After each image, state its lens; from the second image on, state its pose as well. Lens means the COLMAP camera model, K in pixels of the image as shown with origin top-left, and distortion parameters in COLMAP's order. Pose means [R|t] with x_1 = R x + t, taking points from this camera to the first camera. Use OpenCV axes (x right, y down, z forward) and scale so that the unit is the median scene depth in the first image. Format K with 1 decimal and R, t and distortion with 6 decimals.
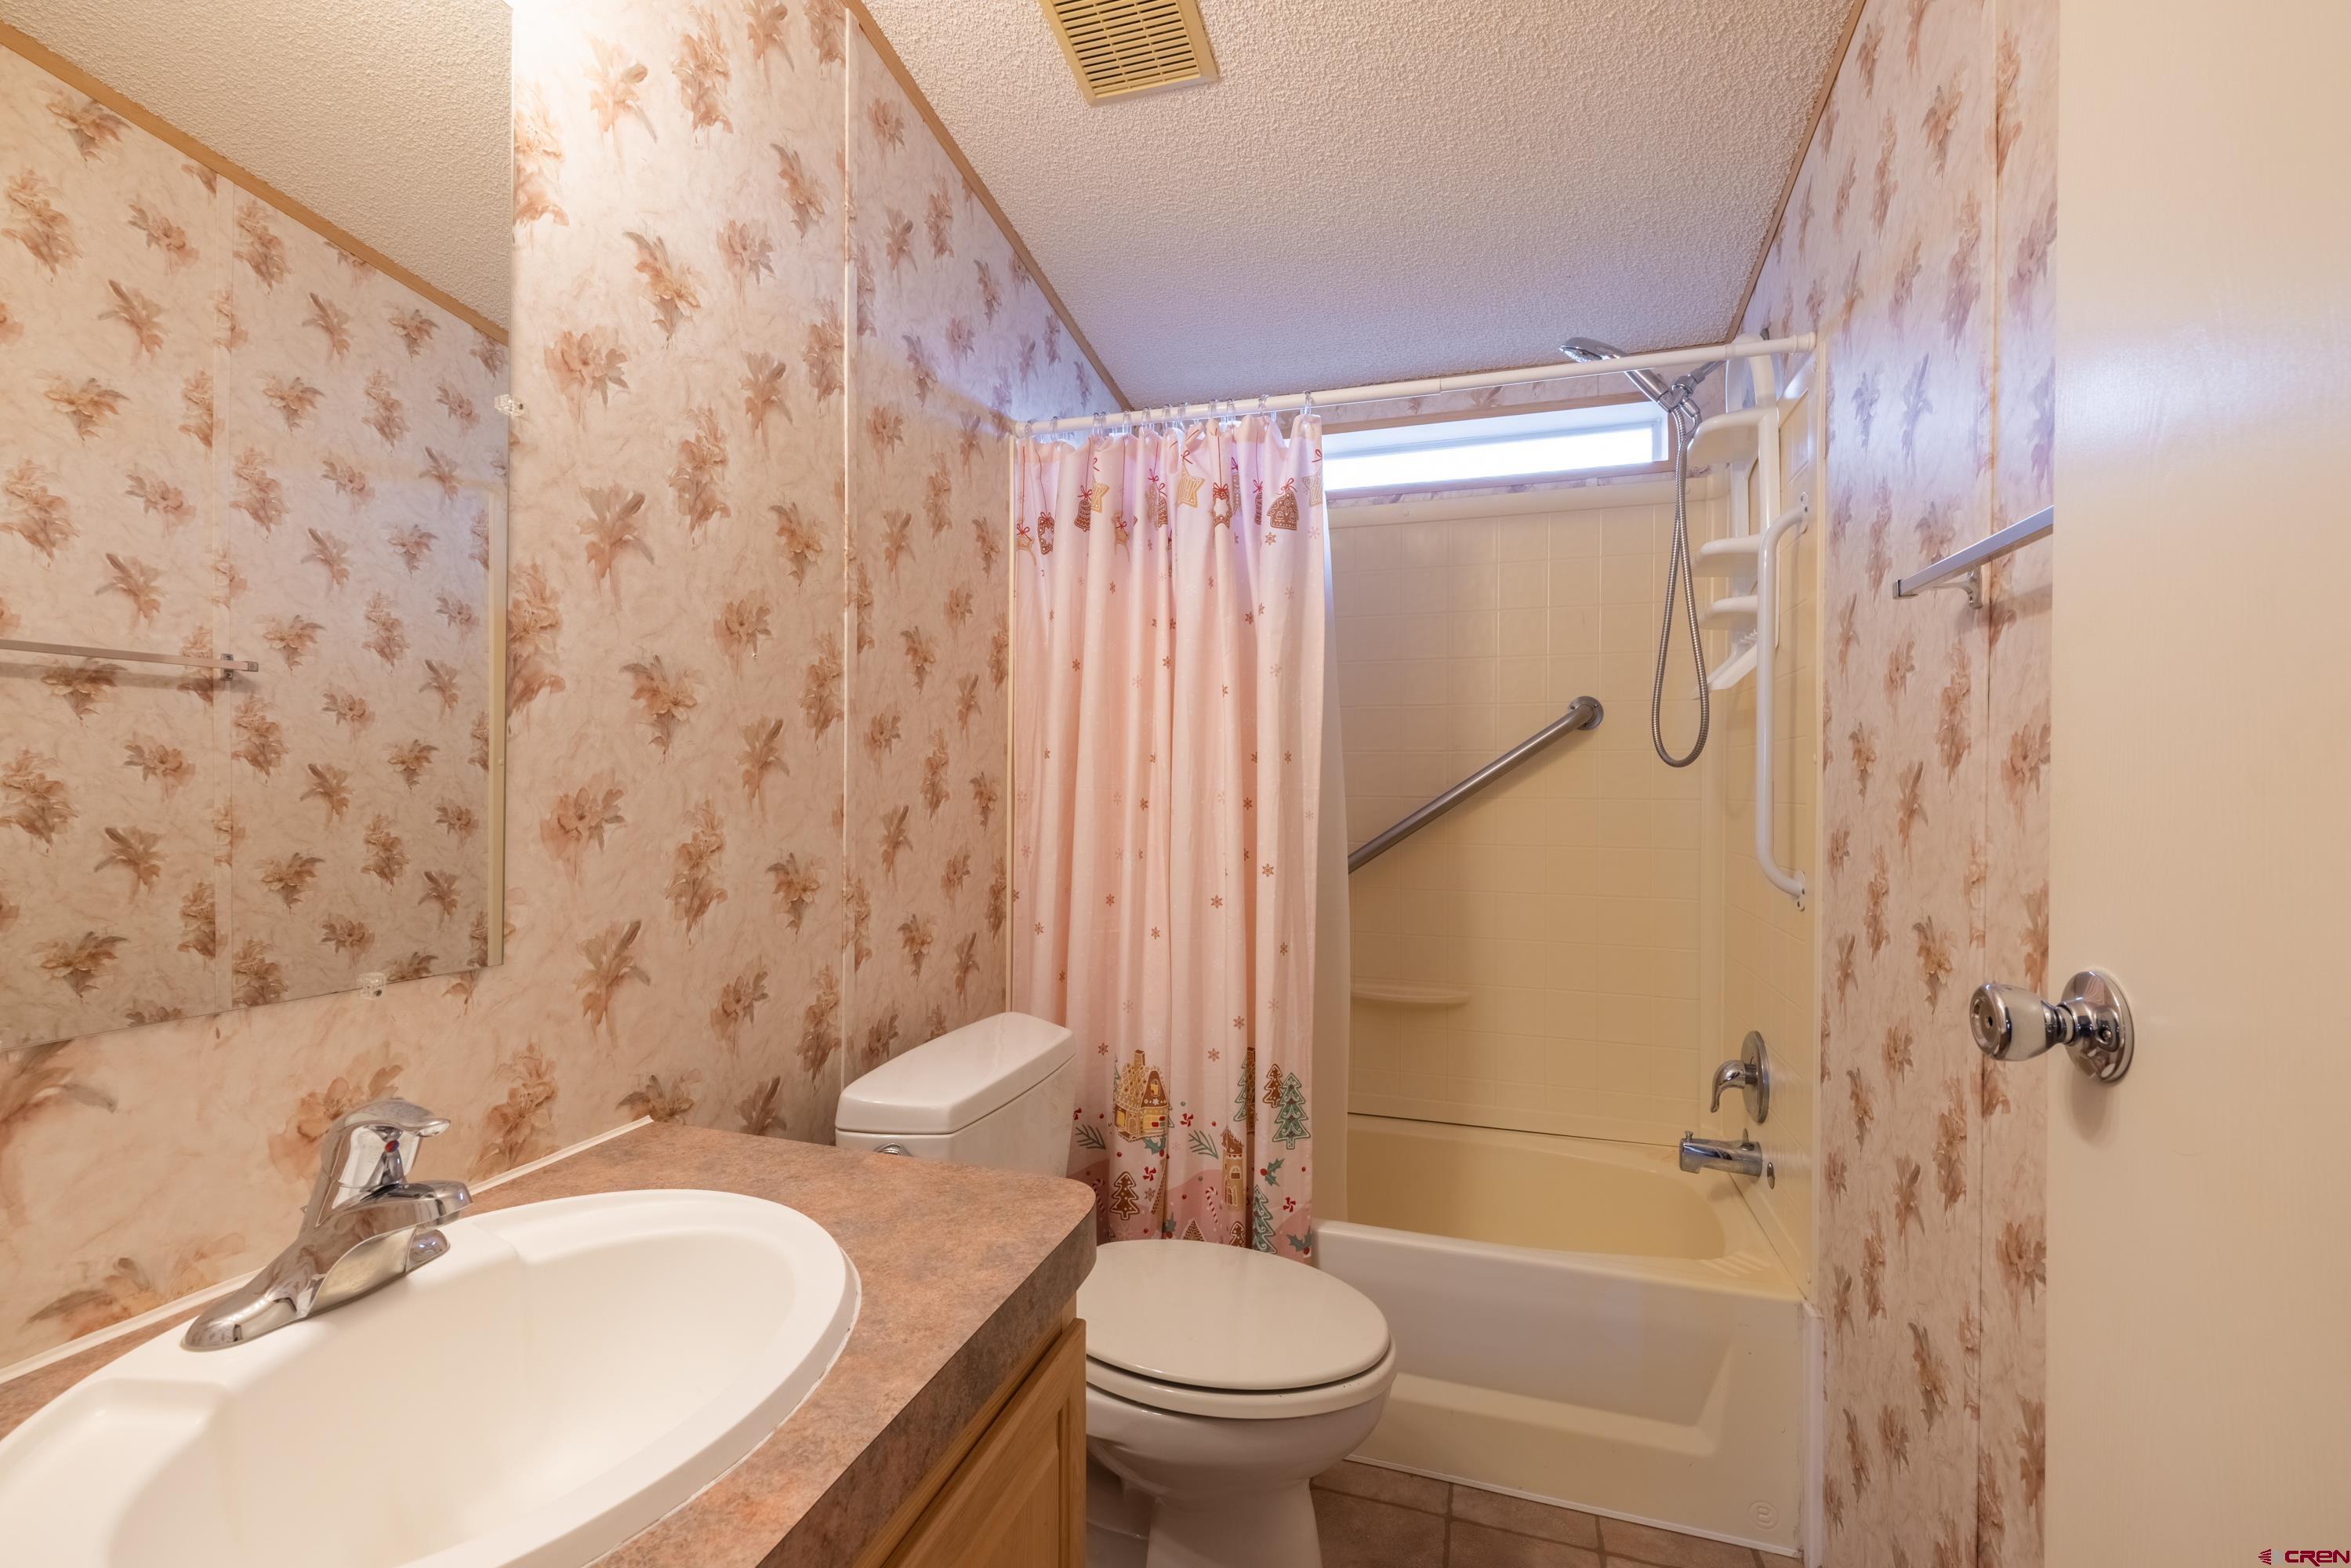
lens RADIAL K [[987.3, 0, 1168.6], [0, 987.3, 772.1], [0, 0, 1]] dist [0.003543, 0.000355]
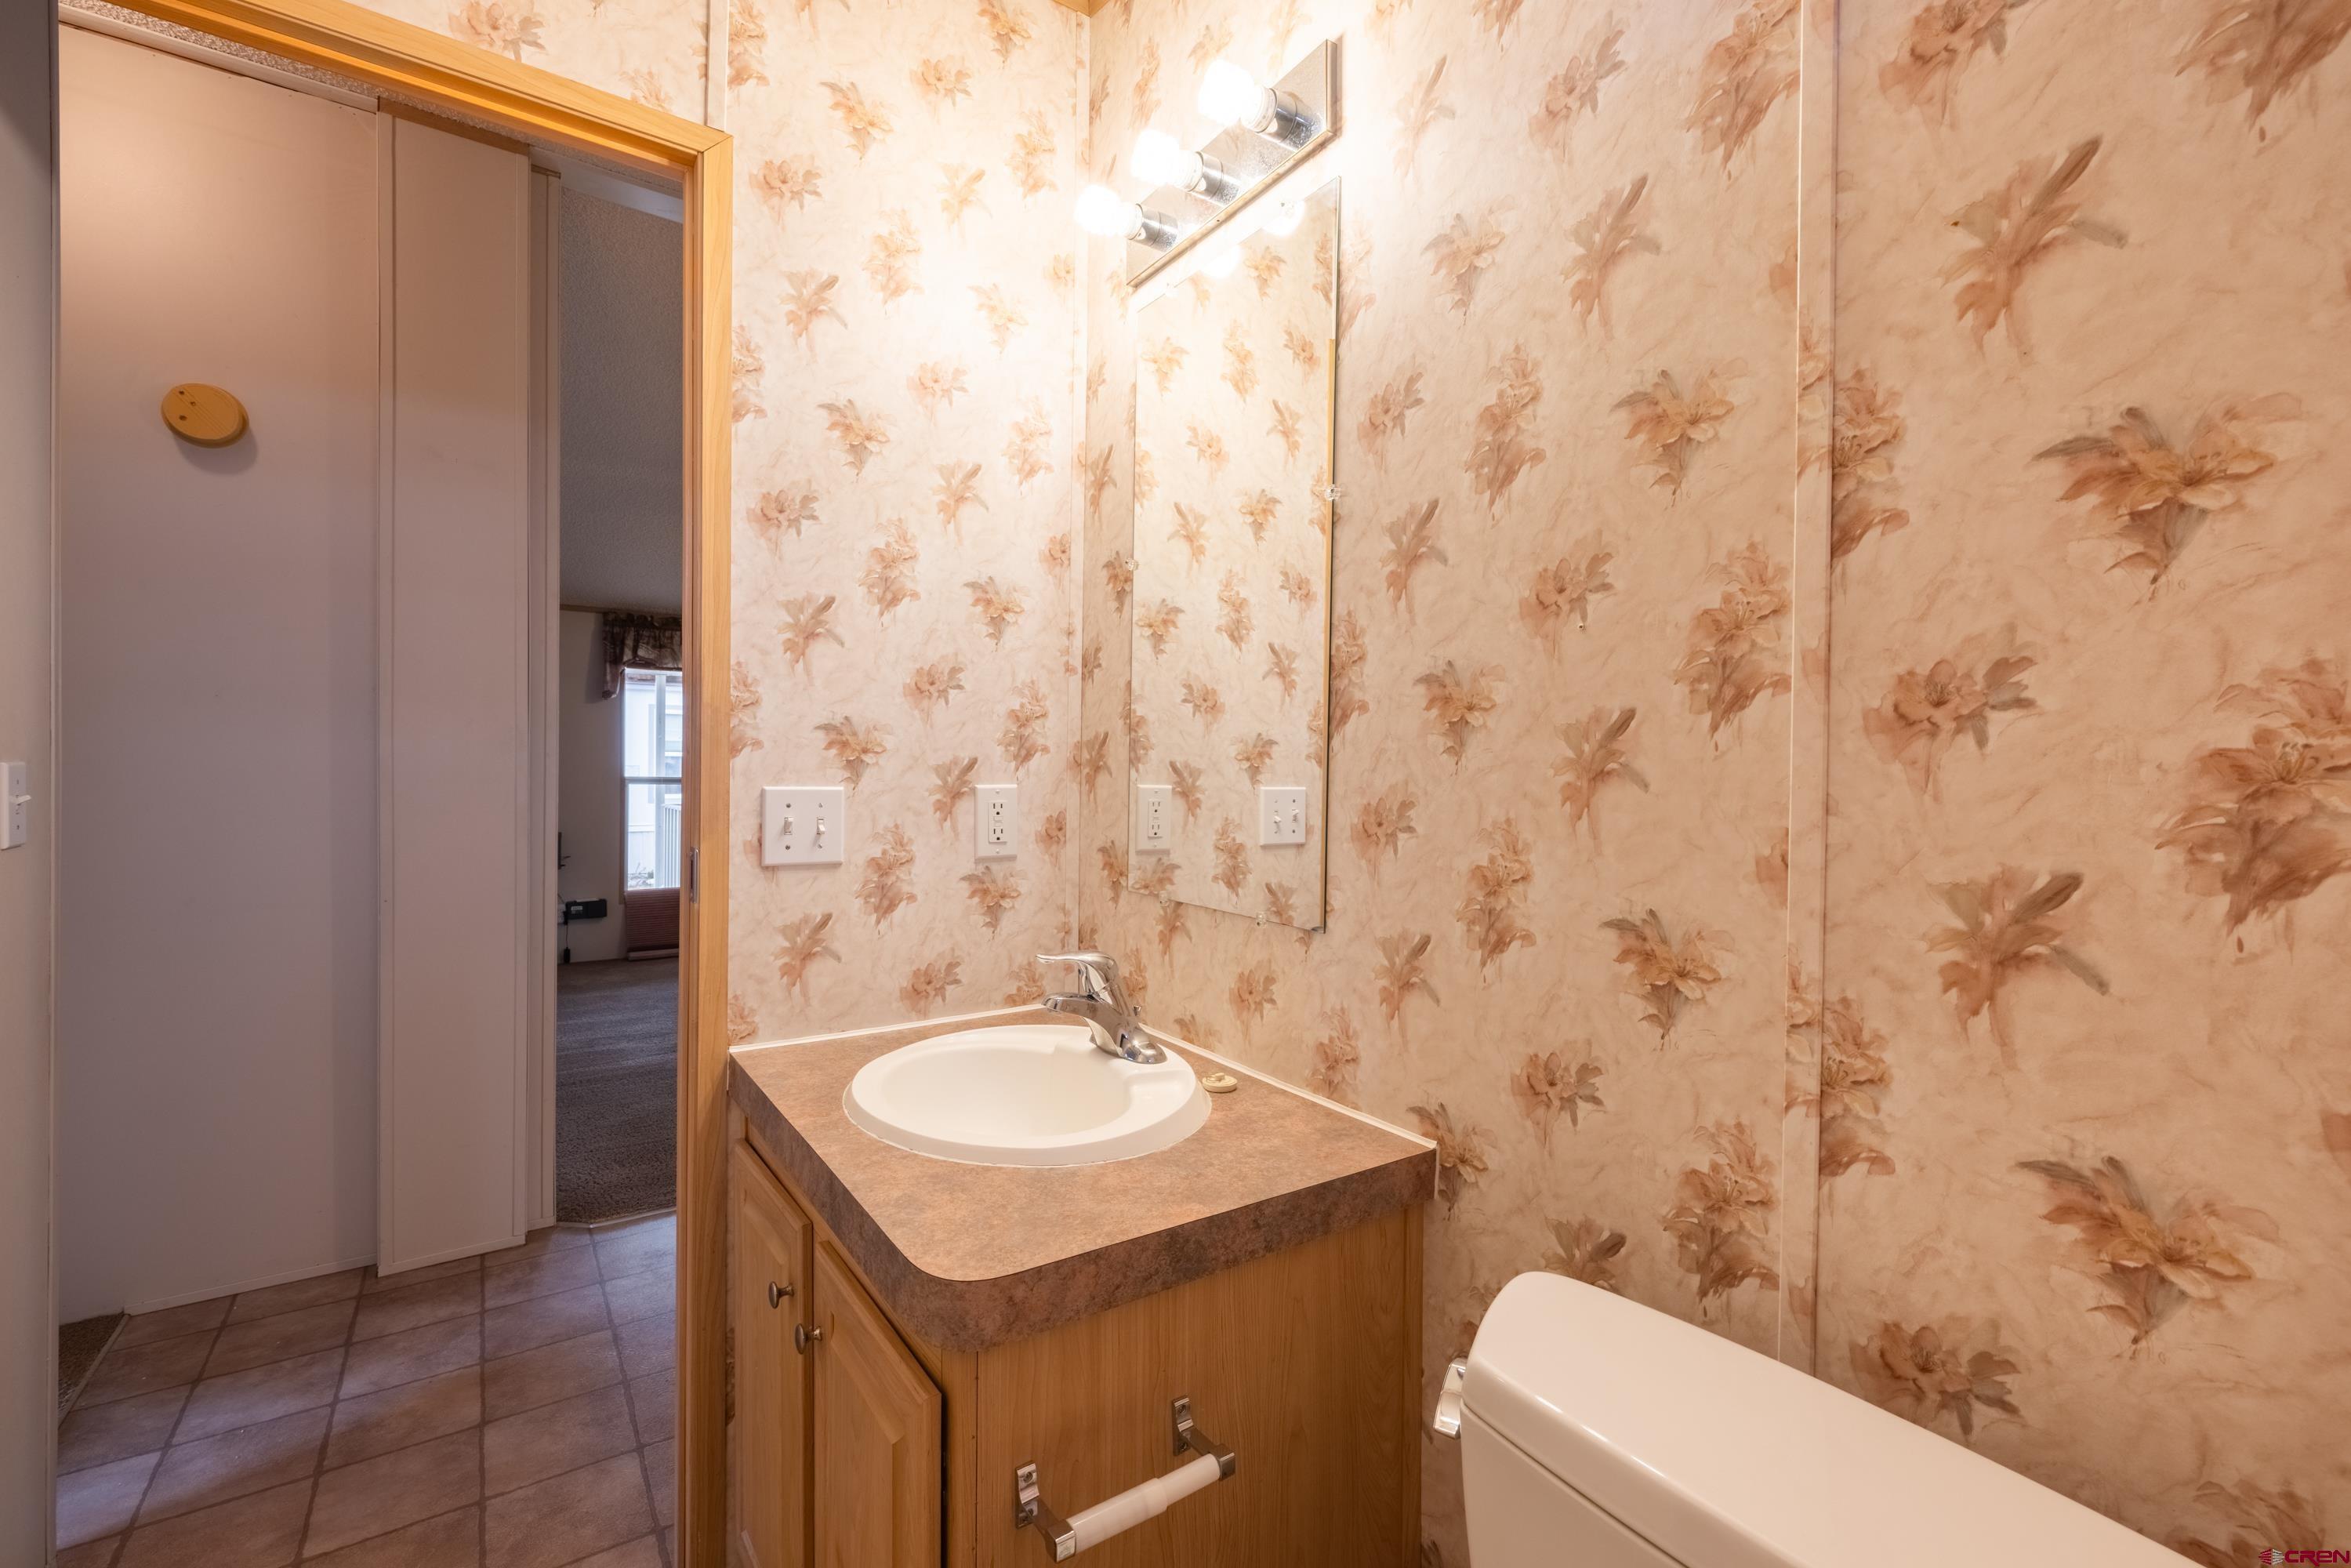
lens RADIAL K [[1005.0, 0, 1169.5], [0, 1005.0, 772.7], [0, 0, 1]] dist [0.018689, 0.000872]
pose [[-0.600213, -0.011608, -0.799756, 0.391769], [-0.008285, 0.999931, -0.008296, -0.000645], [0.799797, 0.001647, -0.600268, 1.299065]]
